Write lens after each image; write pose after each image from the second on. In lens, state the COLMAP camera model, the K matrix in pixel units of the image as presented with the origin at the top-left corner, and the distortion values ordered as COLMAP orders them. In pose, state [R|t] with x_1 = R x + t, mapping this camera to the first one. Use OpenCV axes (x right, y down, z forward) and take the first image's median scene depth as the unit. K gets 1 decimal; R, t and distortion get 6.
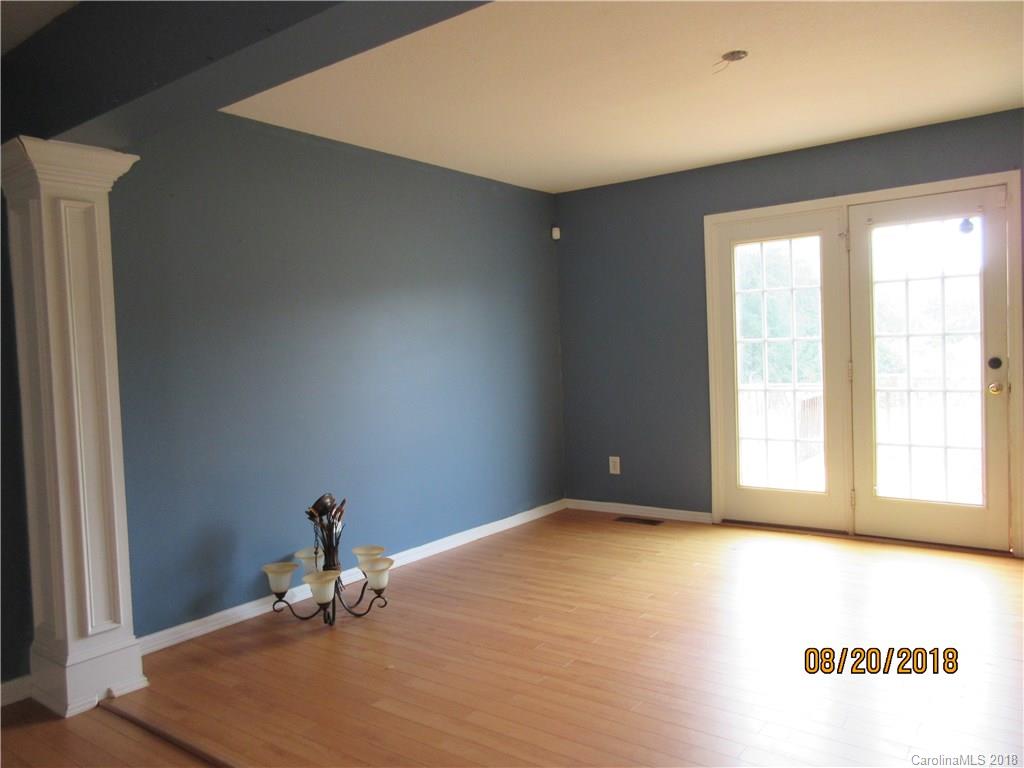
lens RADIAL K [[762.3, 0, 511.8], [0, 762.3, 379.3], [0, 0, 1]] dist [0.002249, 0.002828]
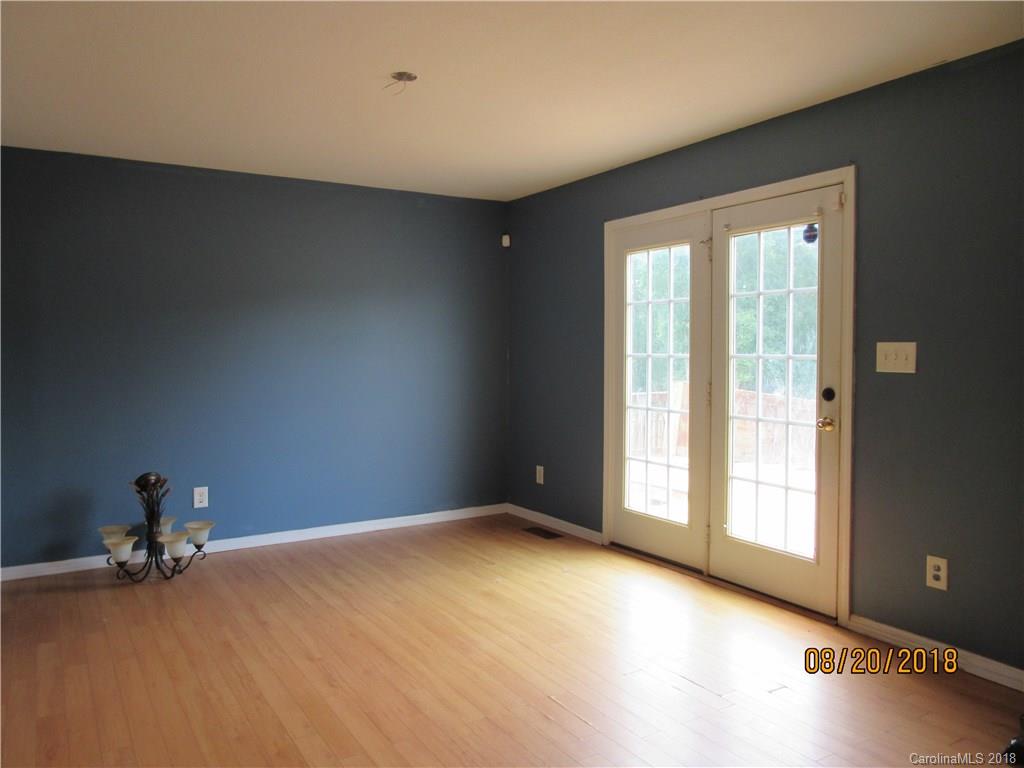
lens RADIAL K [[762.3, 0, 511.8], [0, 762.3, 379.3], [0, 0, 1]] dist [0.002249, 0.002828]
pose [[0.931584, 0.051019, -0.359929, 0.559363], [-0.048002, 0.998697, 0.017321, -0.032891], [0.360344, 0.001142, 0.932819, 0.077717]]
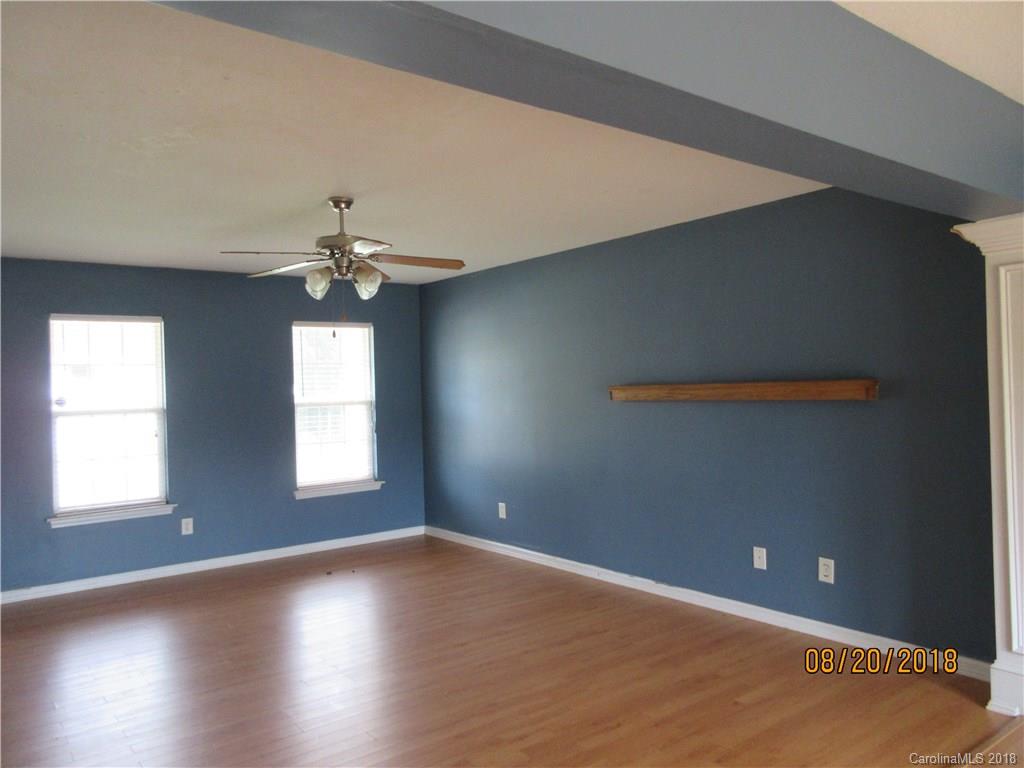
lens RADIAL K [[762.3, 0, 511.8], [0, 762.3, 379.3], [0, 0, 1]] dist [0.002249, 0.002828]
pose [[-0.260562, 0.042894, -0.964504, 0.431133], [0.008053, 0.999074, 0.042256, -0.072319], [0.965423, 0.003243, -0.260667, 0.354787]]
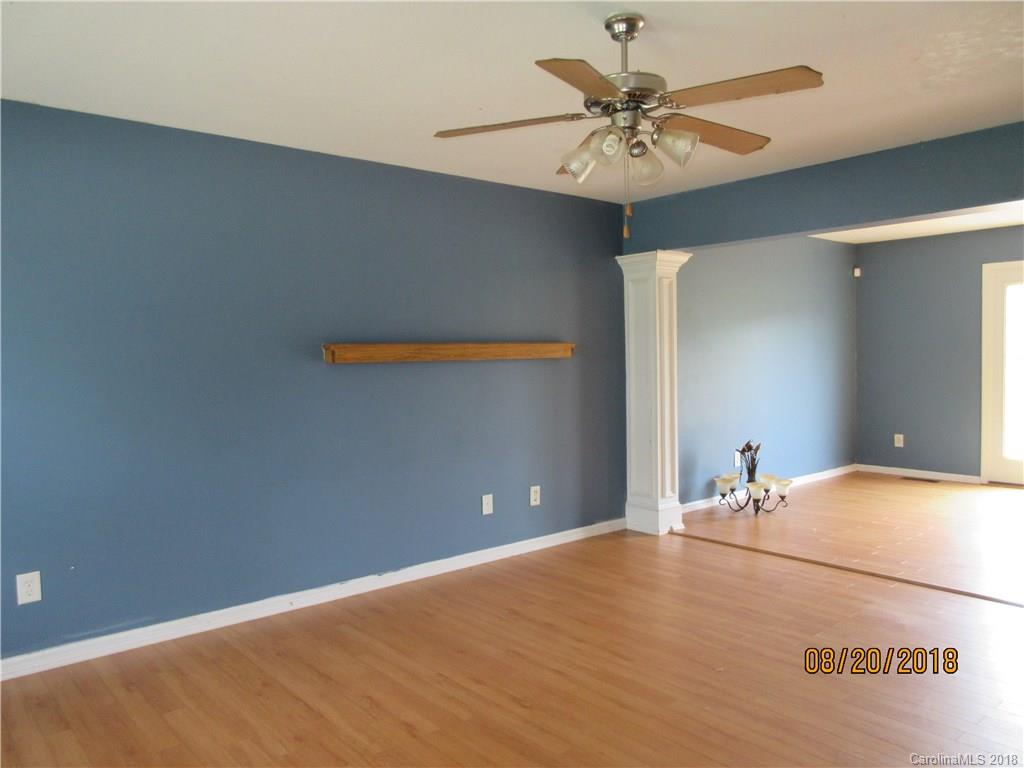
lens RADIAL K [[762.3, 0, 511.8], [0, 762.3, 379.3], [0, 0, 1]] dist [0.002249, 0.002828]
pose [[0.977308, 0.033884, -0.209097, -0.331099], [-0.032685, 0.999423, 0.009191, 0.014208], [0.209288, -0.002148, 0.977852, -0.624819]]
